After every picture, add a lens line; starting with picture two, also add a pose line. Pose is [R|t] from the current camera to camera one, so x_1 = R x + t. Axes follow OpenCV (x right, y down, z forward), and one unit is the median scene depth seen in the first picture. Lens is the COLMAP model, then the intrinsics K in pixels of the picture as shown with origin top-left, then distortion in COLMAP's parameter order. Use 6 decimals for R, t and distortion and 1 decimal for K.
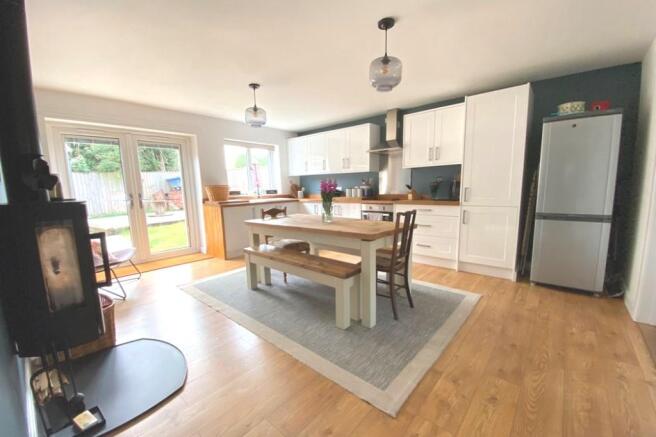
lens RADIAL K [[262.8, 0, 328.0], [0, 262.8, 218.5], [0, 0, 1]] dist [-0.013174, -0.000089]
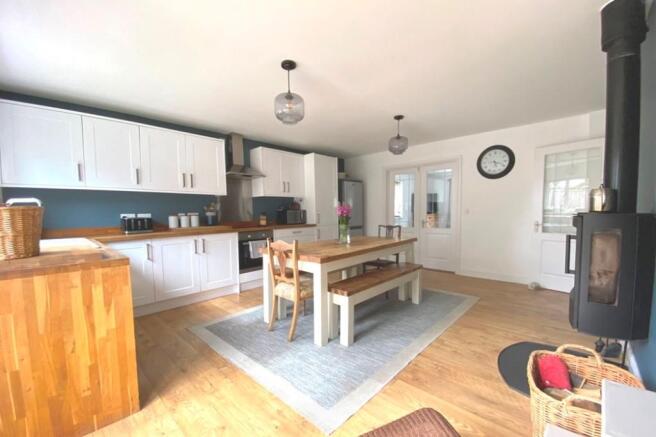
lens RADIAL K [[262.8, 0, 328.0], [0, 262.8, 218.5], [0, 0, 1]] dist [-0.013174, -0.000089]
pose [[0.039833, 0.005488, 0.999191, -0.889485], [0.133255, 0.991023, -0.010755, -0.067554], [-0.990281, 0.133575, 0.038744, 0.855110]]
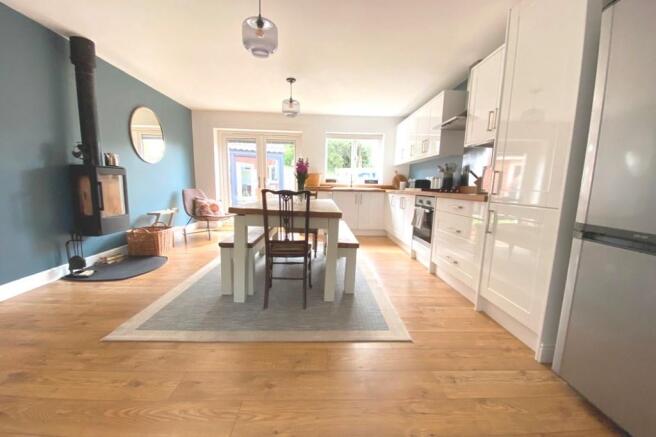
lens RADIAL K [[265.5, 0, 328.0], [0, 265.5, 218.5], [0, 0, 1]] dist [-0.000810, -0.000267]
pose [[0.692608, 0.127098, -0.710028, 0.671742], [-0.123762, 0.990696, 0.056613, -0.001715], [0.710618, 0.048663, 0.701894, 0.320816]]
